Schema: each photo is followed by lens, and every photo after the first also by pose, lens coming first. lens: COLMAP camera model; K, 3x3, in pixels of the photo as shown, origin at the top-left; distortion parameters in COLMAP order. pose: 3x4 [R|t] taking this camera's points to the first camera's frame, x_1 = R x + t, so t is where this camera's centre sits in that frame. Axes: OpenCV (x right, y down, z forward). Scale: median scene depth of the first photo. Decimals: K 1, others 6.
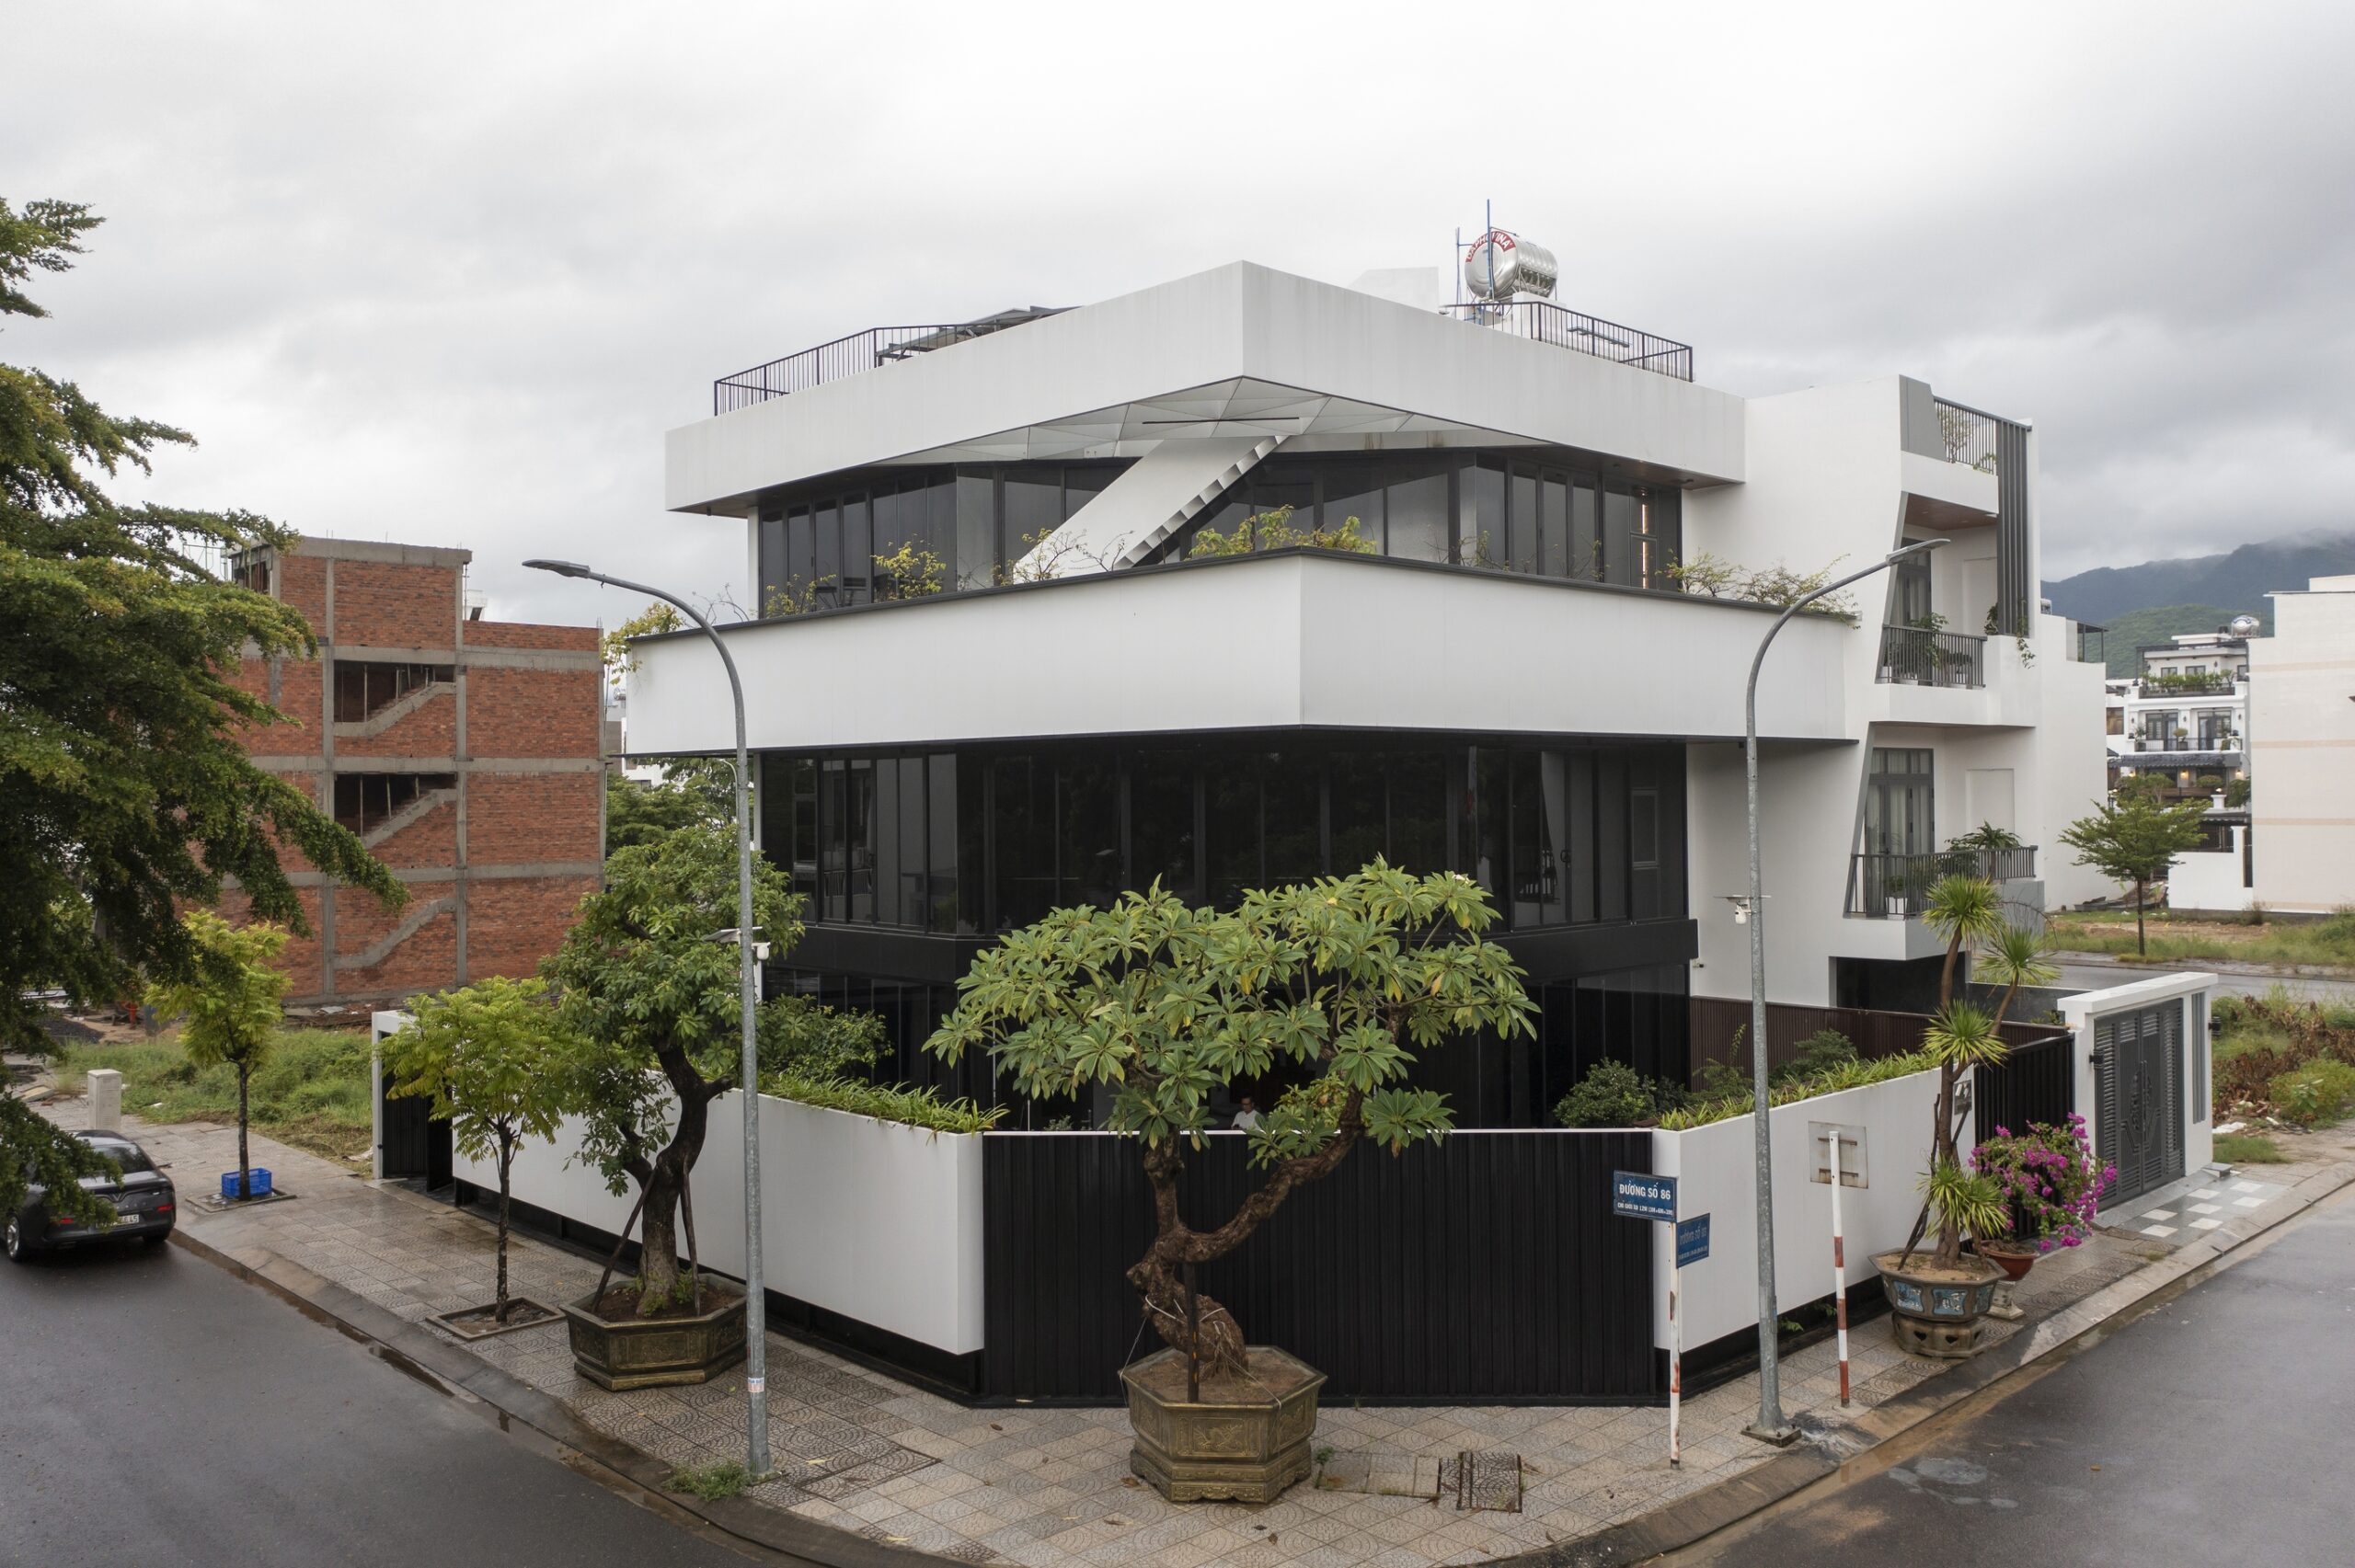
lens RADIAL K [[1835.7, 0, 1177.5], [0, 1835.7, 784.0], [0, 0, 1]] dist [0.045291, -0.013570]
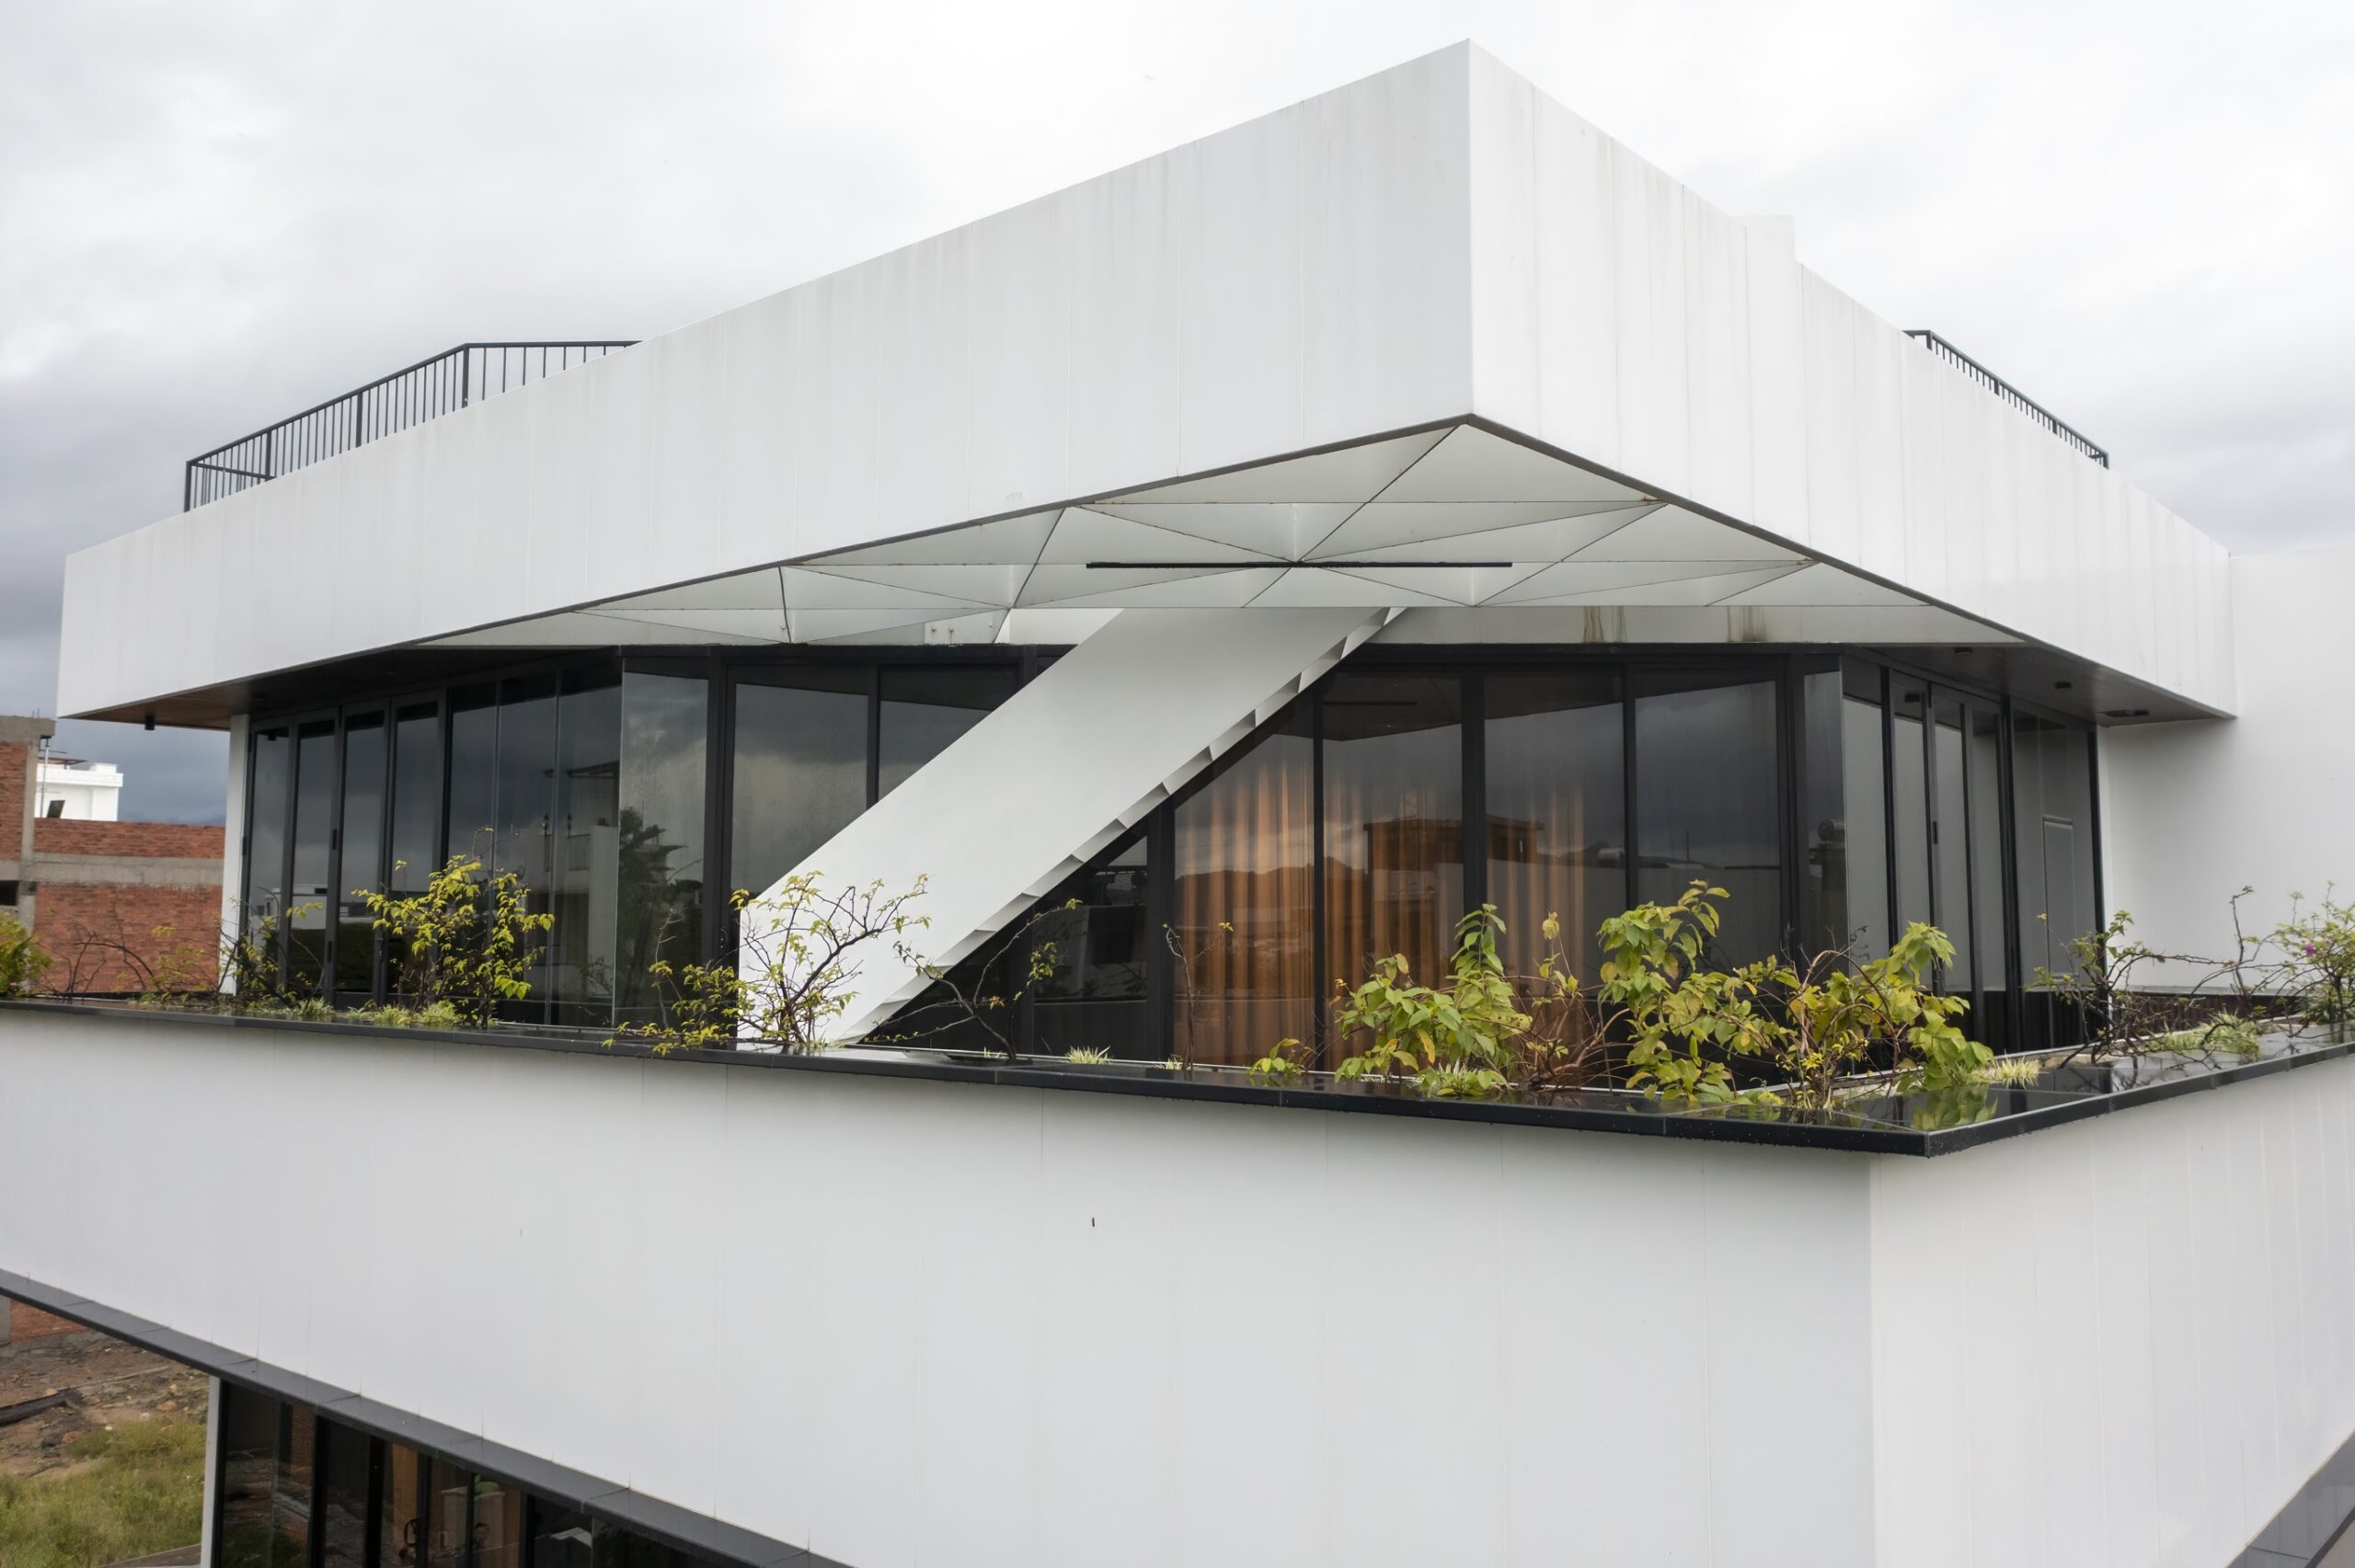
lens RADIAL K [[1835.7, 0, 1177.5], [0, 1835.7, 784.0], [0, 0, 1]] dist [0.045291, -0.013570]
pose [[0.995805, 0.019456, 0.089411, -0.025989], [-0.011985, 0.996449, -0.083345, -0.094839], [-0.090715, 0.081924, 0.992502, 0.495824]]
